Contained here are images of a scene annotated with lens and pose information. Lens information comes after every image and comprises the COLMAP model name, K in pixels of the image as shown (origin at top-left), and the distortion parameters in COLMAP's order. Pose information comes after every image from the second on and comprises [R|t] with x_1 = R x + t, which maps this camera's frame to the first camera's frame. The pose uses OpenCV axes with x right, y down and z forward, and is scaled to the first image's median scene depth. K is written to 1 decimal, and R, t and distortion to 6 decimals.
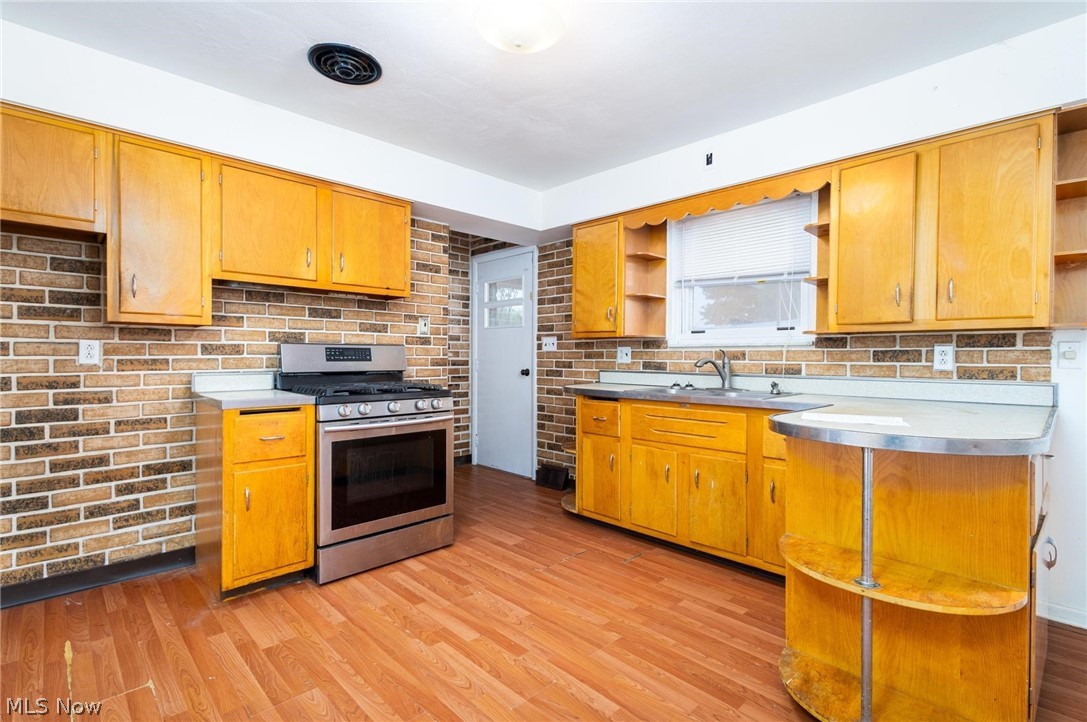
lens RADIAL K [[501.0, 0, 542.0], [0, 501.0, 358.6], [0, 0, 1]] dist [0.005217, -0.000090]
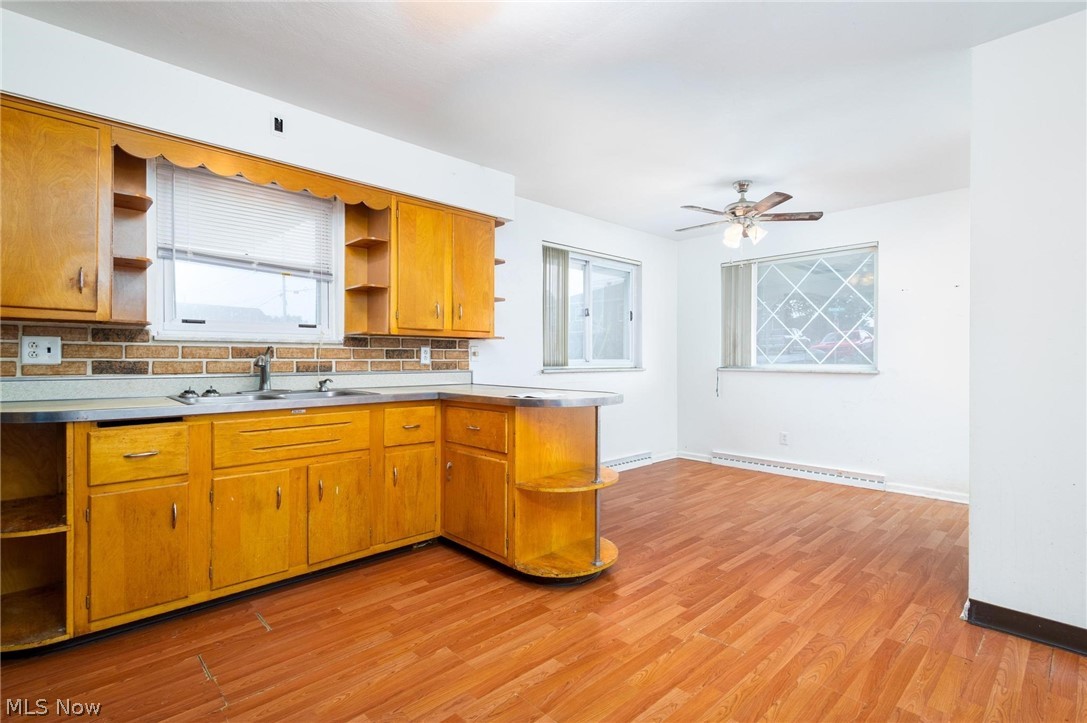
lens RADIAL K [[507.2, 0, 543.5], [0, 507.2, 358.5], [0, 0, 1]] dist [0.003029, -0.000467]
pose [[0.021213, -0.007986, 0.999743, -0.531300], [-0.001025, 0.999967, 0.008010, -0.003917], [-0.999774, -0.001194, 0.021204, 0.524717]]
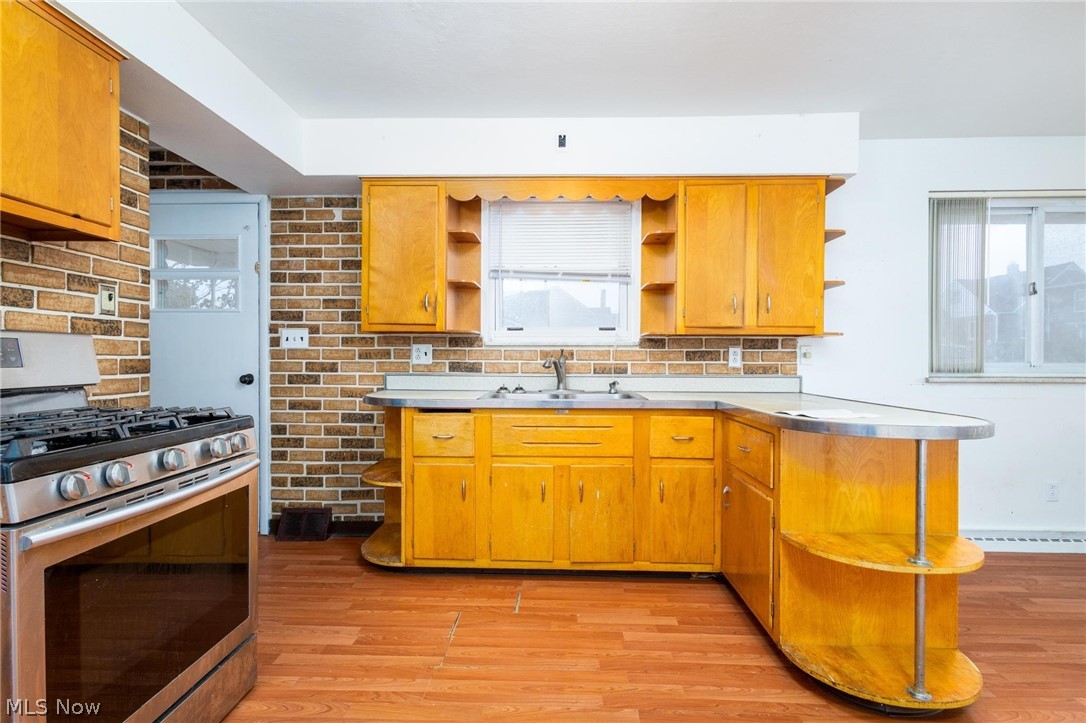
lens RADIAL K [[507.1, 0, 546.8], [0, 507.1, 361.3], [0, 0, 1]] dist [0.004474, 0.000089]
pose [[0.726777, -0.007953, 0.686827, -0.326365], [0.002333, 0.999956, 0.009110, -0.003519], [-0.686869, -0.005018, 0.726764, 0.341413]]
